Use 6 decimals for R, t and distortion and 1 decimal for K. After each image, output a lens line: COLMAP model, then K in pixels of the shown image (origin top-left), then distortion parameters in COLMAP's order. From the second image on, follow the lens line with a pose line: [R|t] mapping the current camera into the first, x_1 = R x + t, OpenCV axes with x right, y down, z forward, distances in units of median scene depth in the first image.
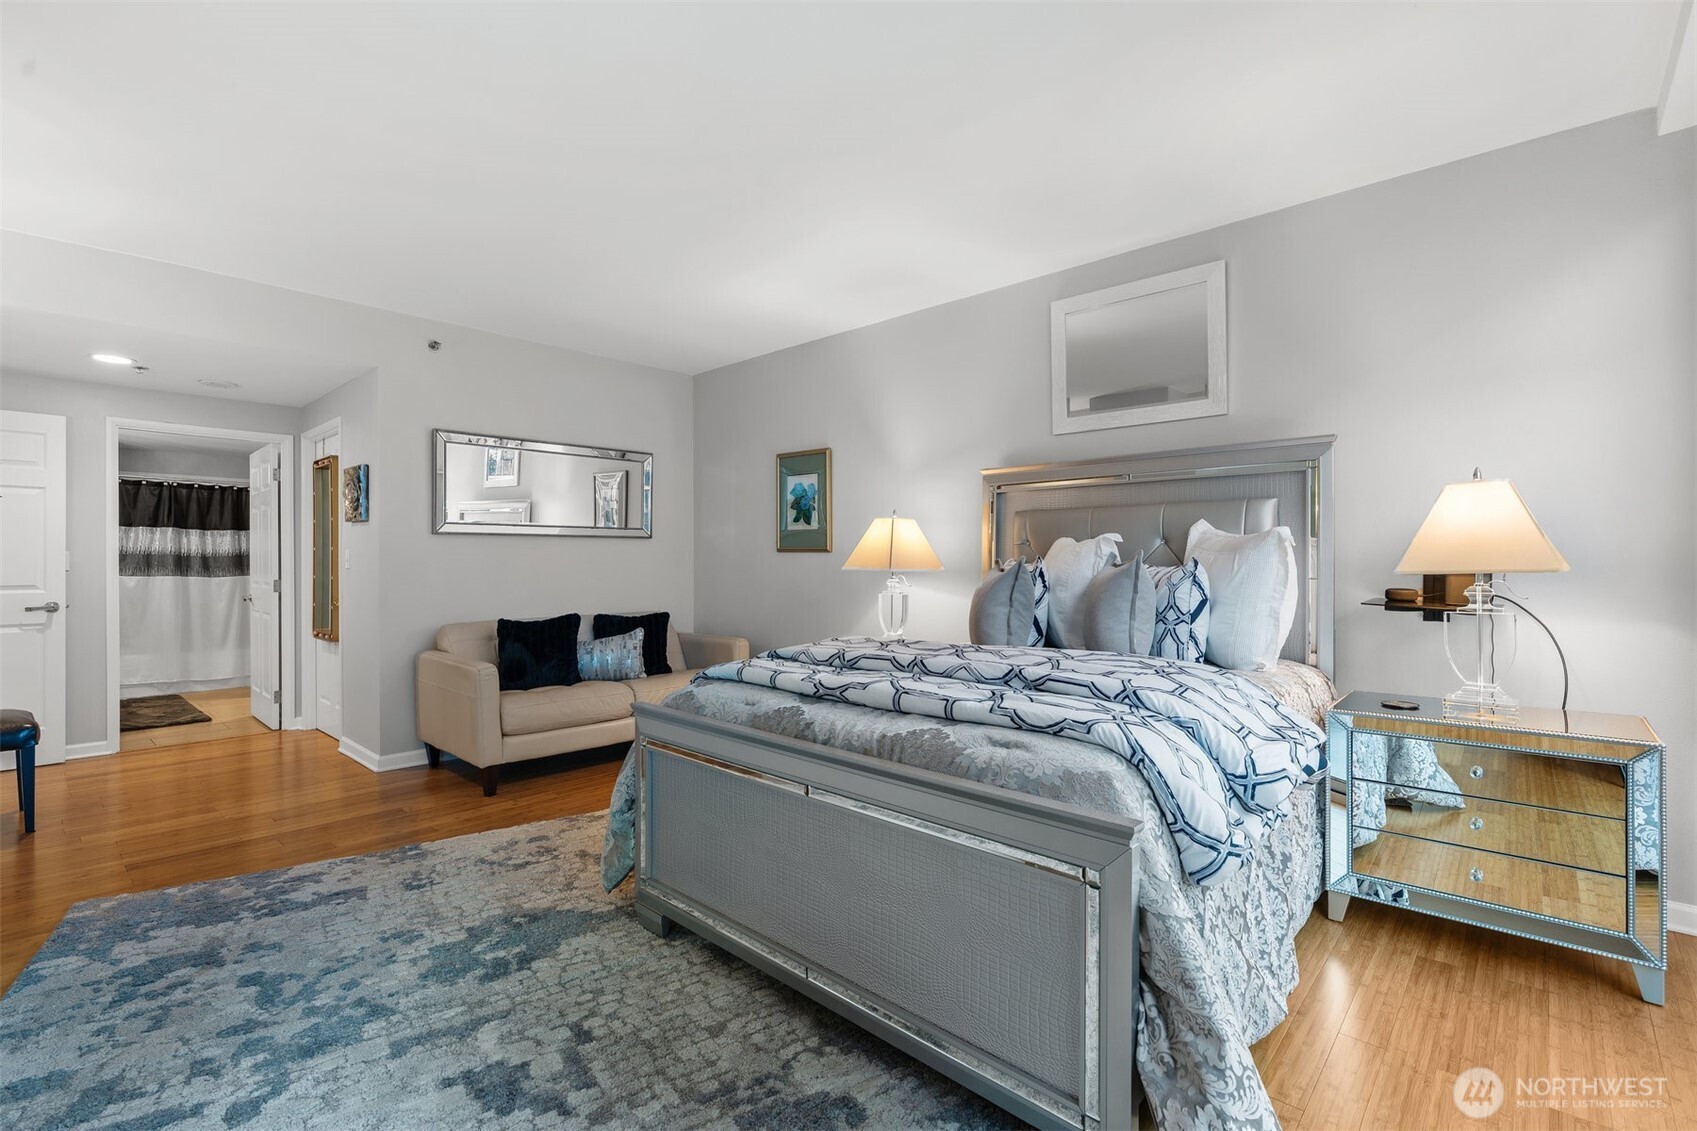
lens RADIAL K [[763.3, 0, 848.5], [0, 763.3, 565.5], [0, 0, 1]] dist [0.000115, 0.000275]
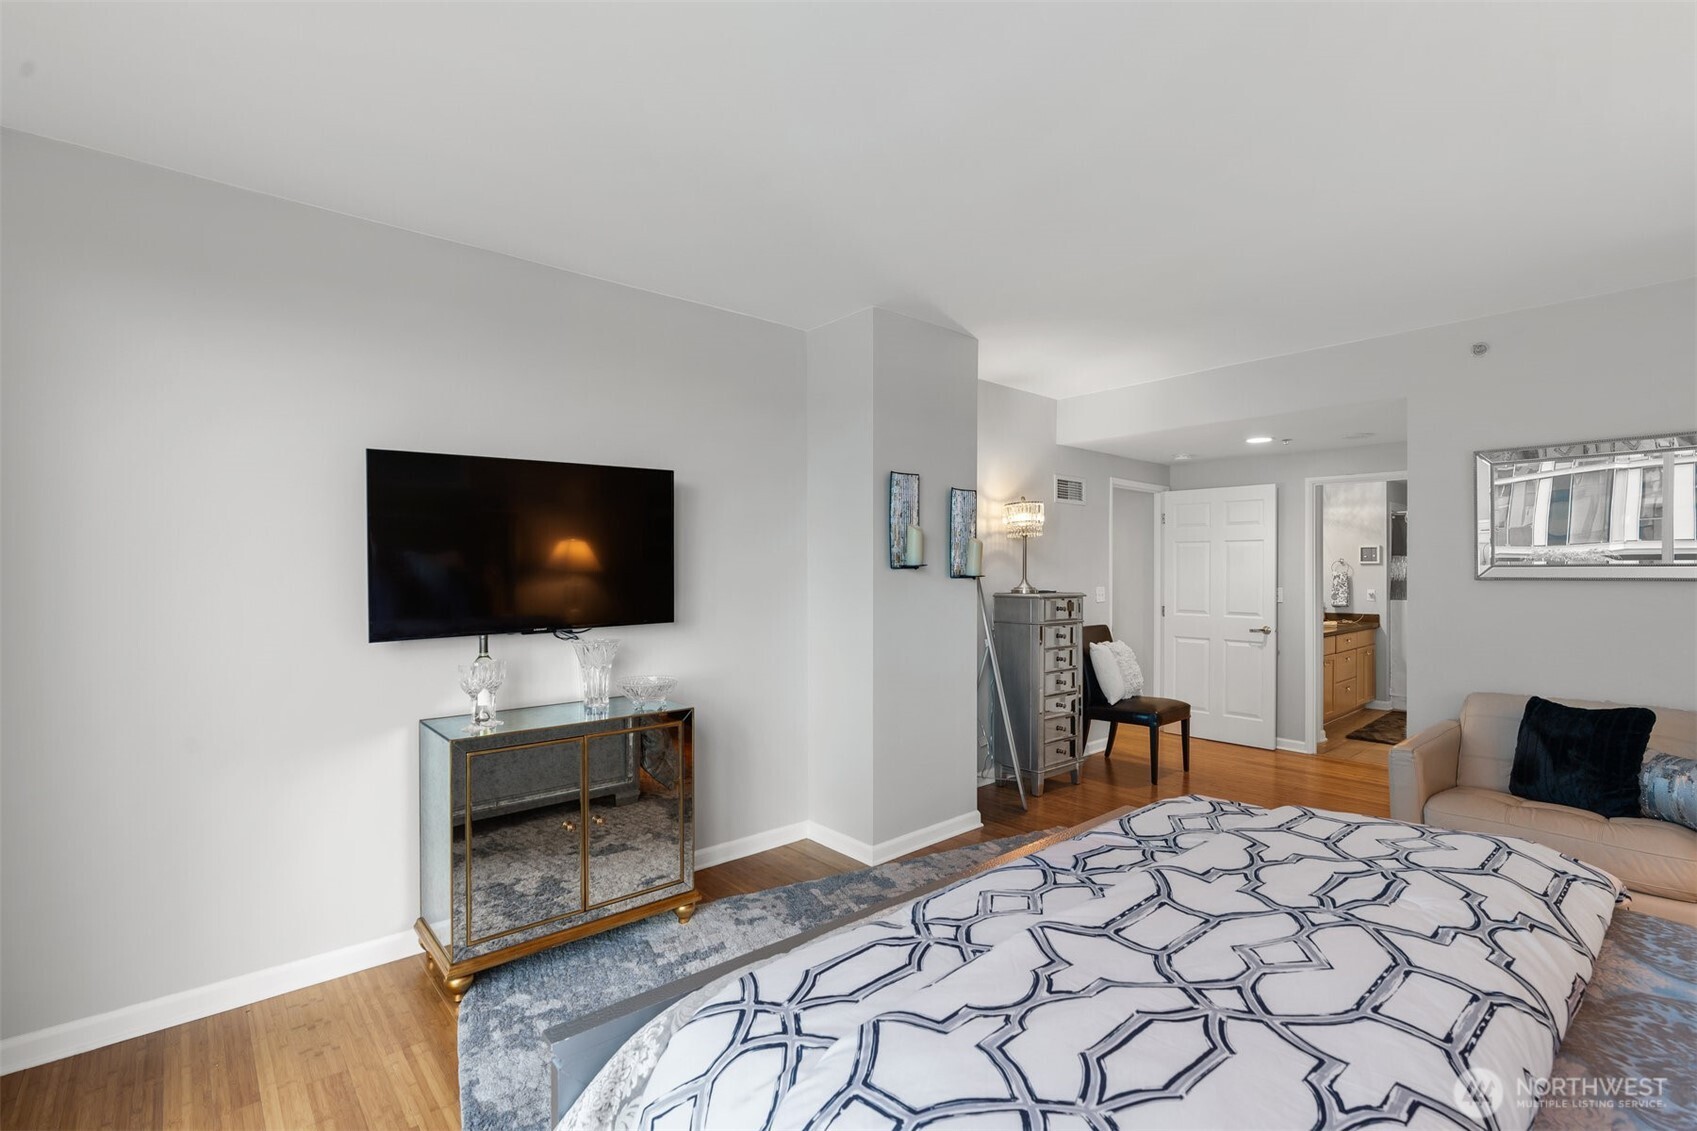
lens RADIAL K [[763.3, 0, 848.5], [0, 763.3, 565.5], [0, 0, 1]] dist [0.000115, 0.000275]
pose [[-0.103704, -0.000792, -0.994608, 0.348581], [-0.004940, 0.999988, -0.000281, -0.052889], [0.994596, 0.004884, -0.103707, 0.417663]]
